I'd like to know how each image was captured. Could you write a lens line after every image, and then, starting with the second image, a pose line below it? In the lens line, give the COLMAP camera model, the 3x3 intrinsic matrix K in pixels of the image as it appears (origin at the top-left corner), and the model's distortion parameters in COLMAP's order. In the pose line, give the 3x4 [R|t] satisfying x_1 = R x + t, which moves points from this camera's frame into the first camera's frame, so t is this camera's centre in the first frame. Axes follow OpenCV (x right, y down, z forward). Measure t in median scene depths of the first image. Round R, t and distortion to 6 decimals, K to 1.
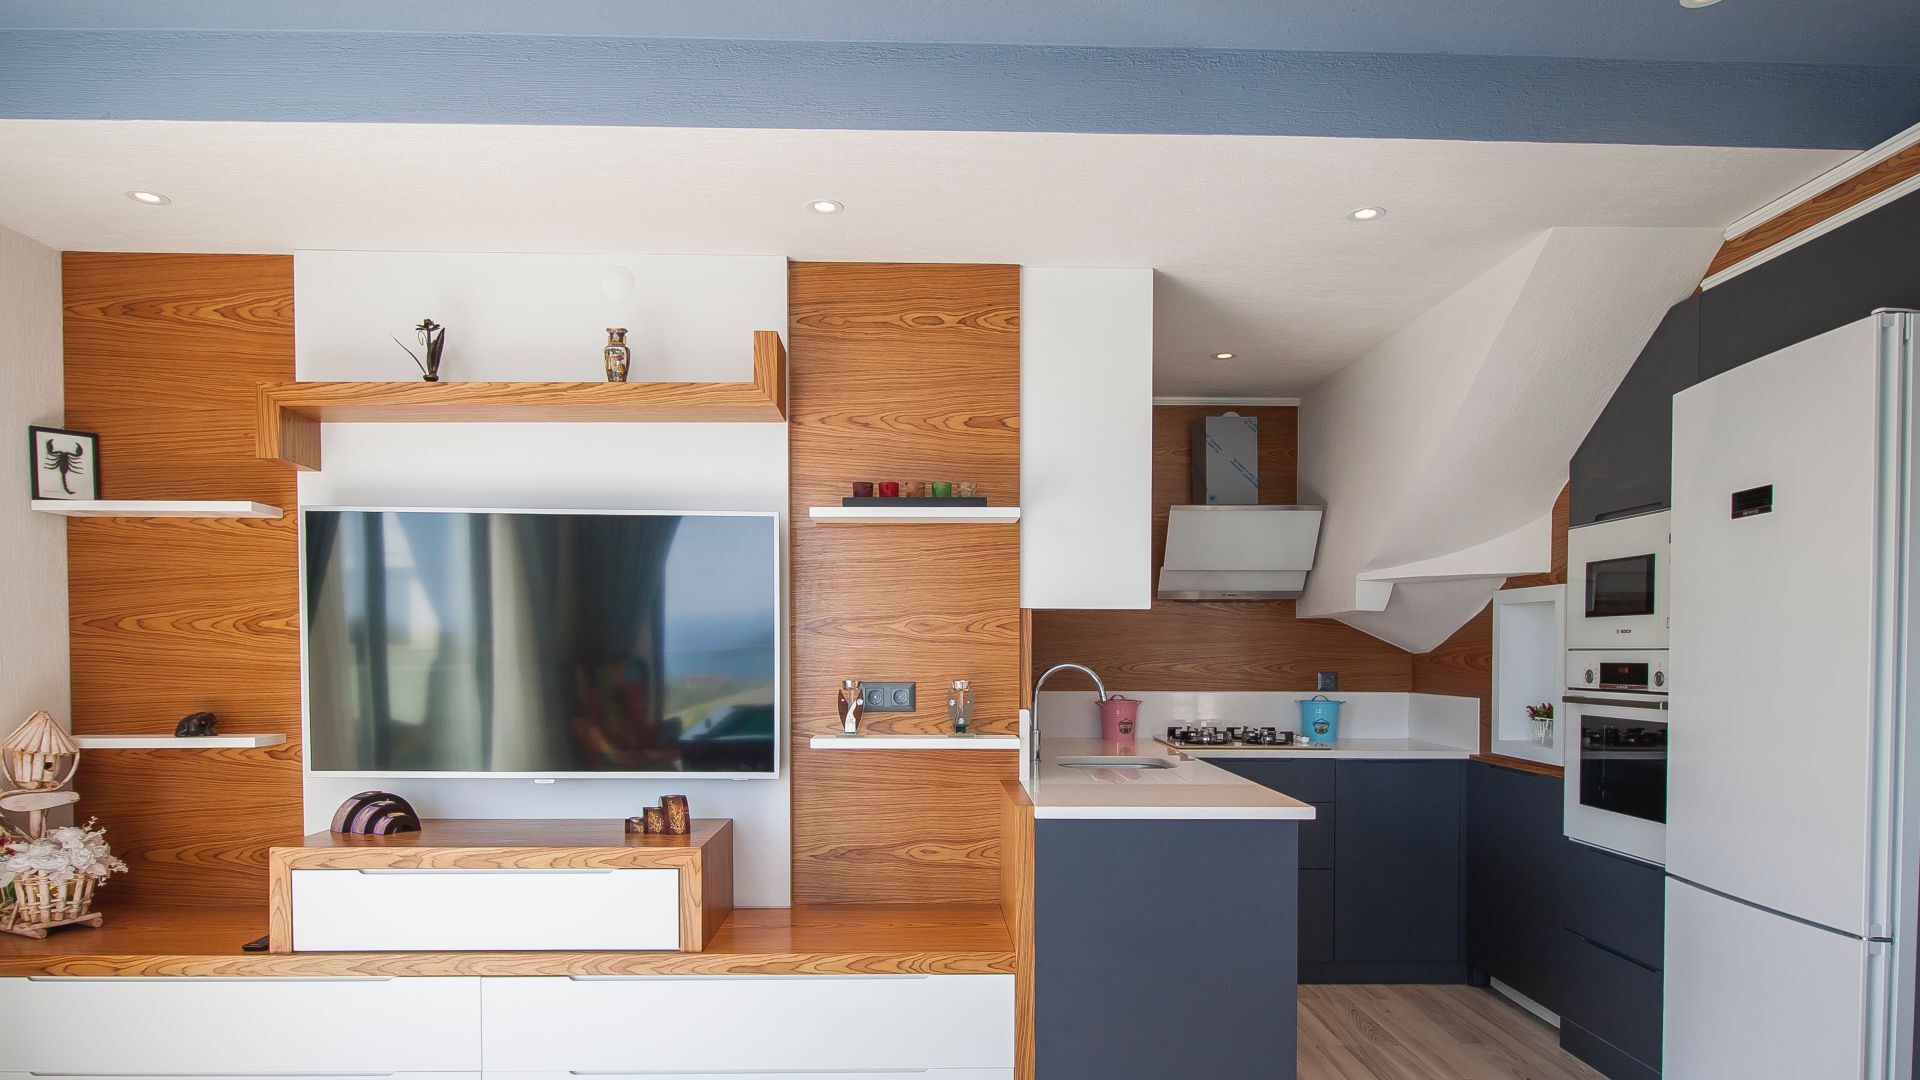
lens RADIAL K [[1099.6, 0, 955.2], [0, 1099.6, 671.9], [0, 0, 1]] dist [0.025516, -0.032159]
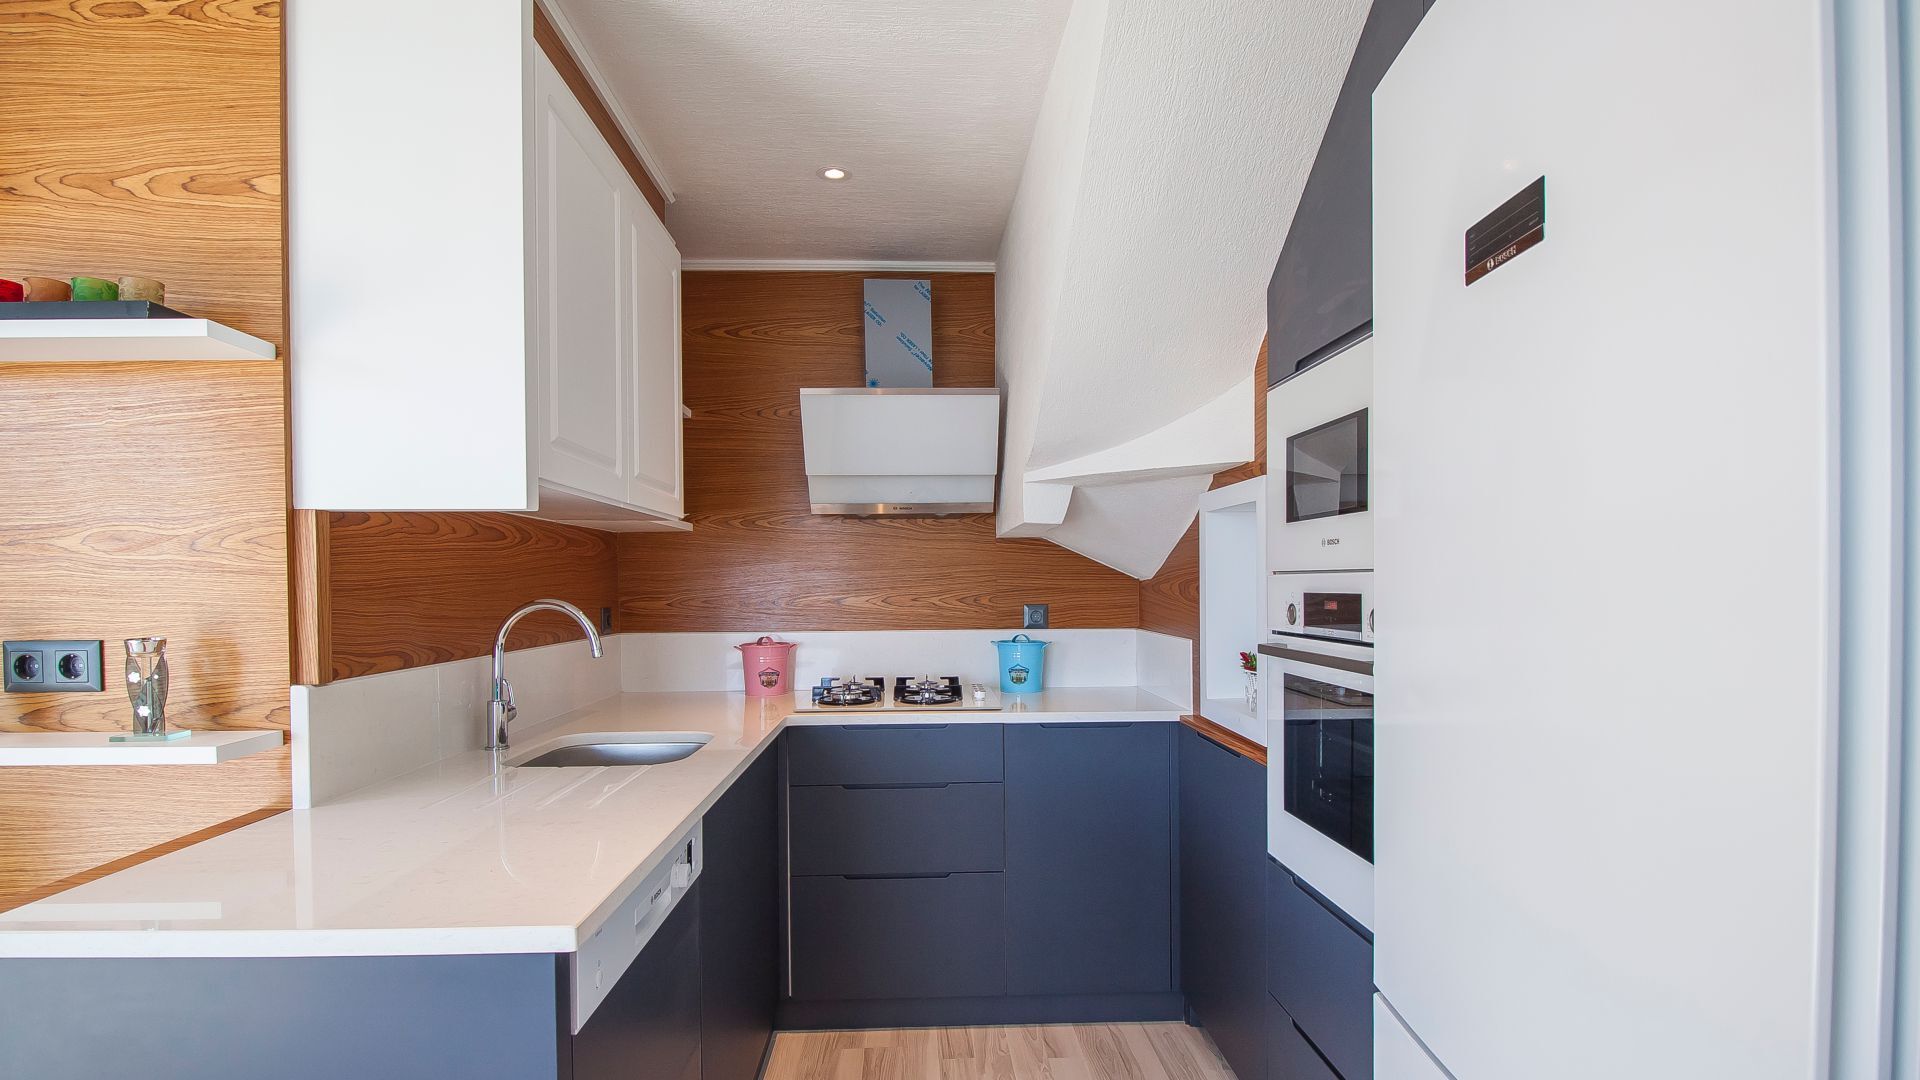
lens RADIAL K [[911.7, 0, 960.3], [0, 911.7, 591.3], [0, 0, 1]] dist [-0.000019, -0.010894]
pose [[0.999186, -0.010300, 0.039001, 0.391844], [0.010594, 0.999917, -0.007329, -0.007865], [-0.038922, 0.007737, 0.999212, 0.518308]]
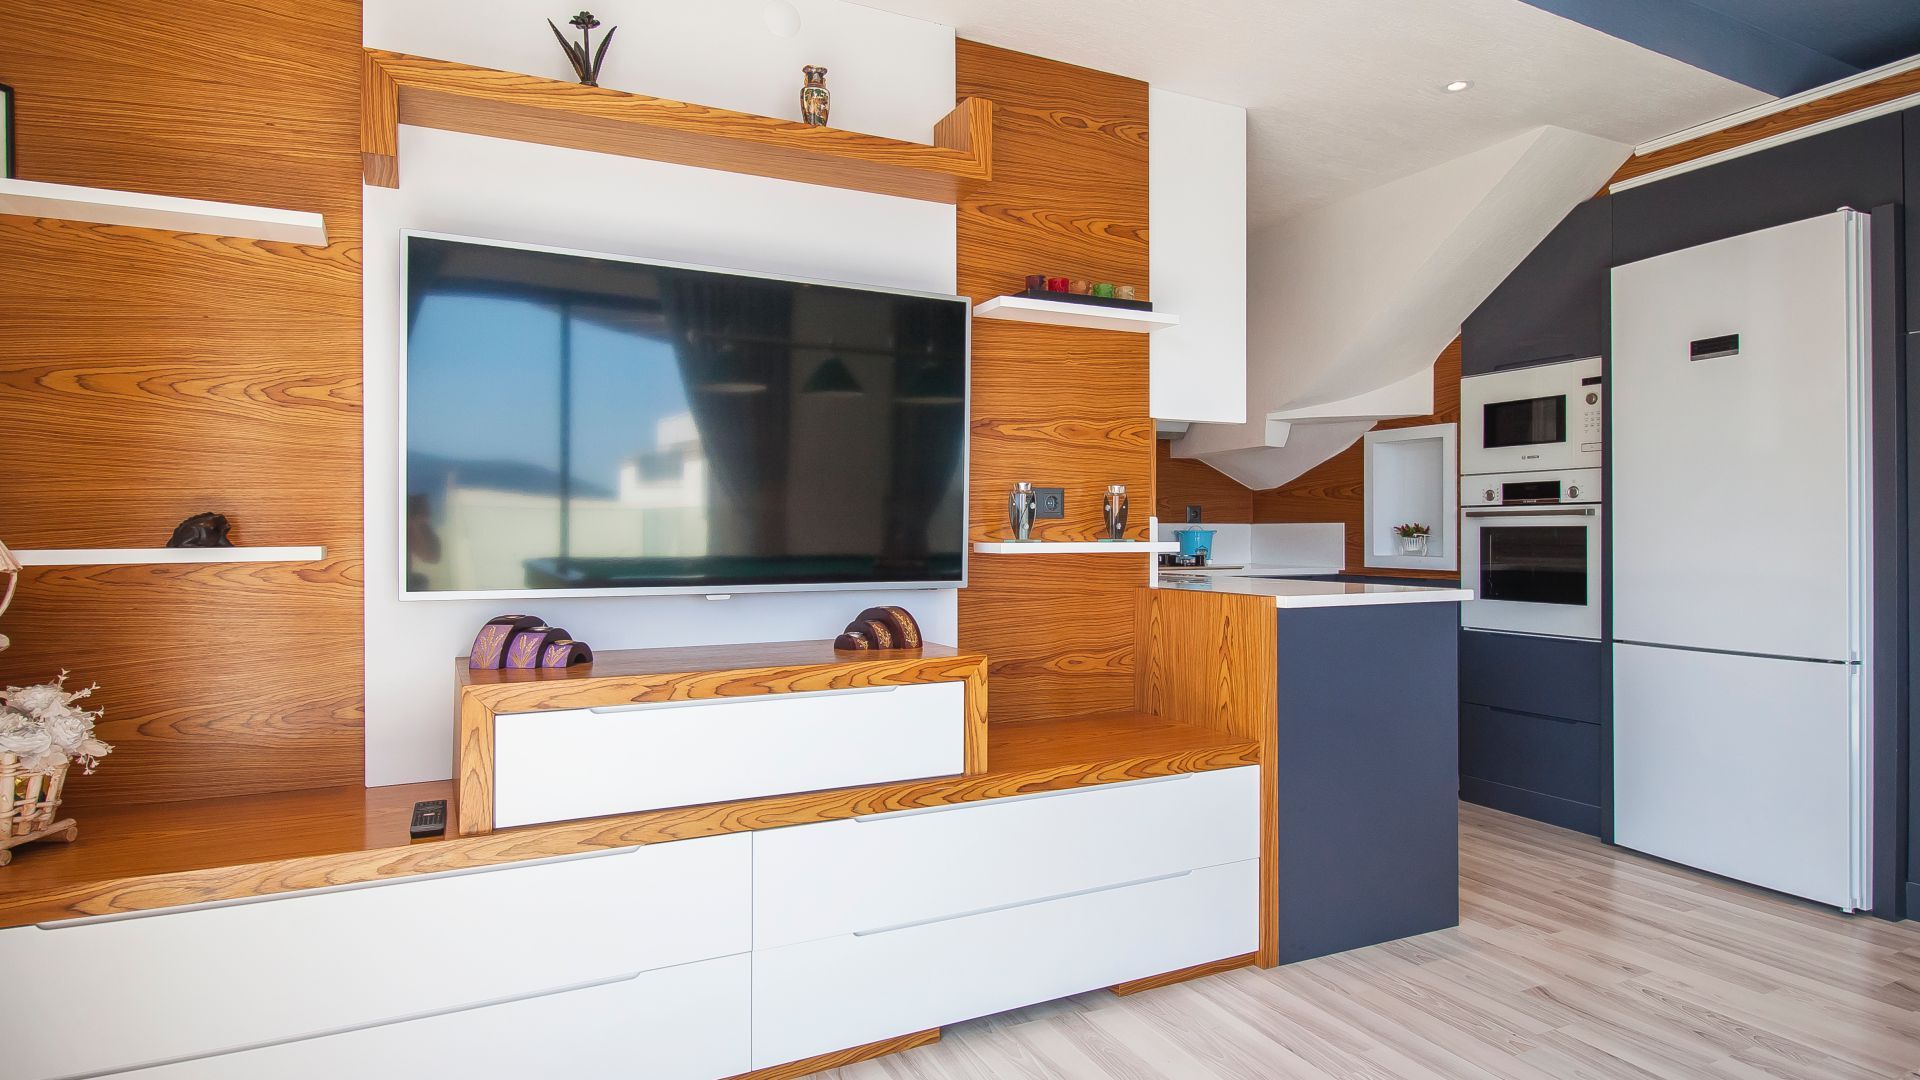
lens RADIAL K [[1041.8, 0, 953.8], [0, 1041.8, 521.2], [0, 0, 1]] dist [0.018470, -0.025378]
pose [[0.904059, -0.000288, 0.427407, -0.520984], [0.012700, 0.999576, -0.026189, 0.061911], [-0.427218, 0.029104, 0.903680, 0.209852]]
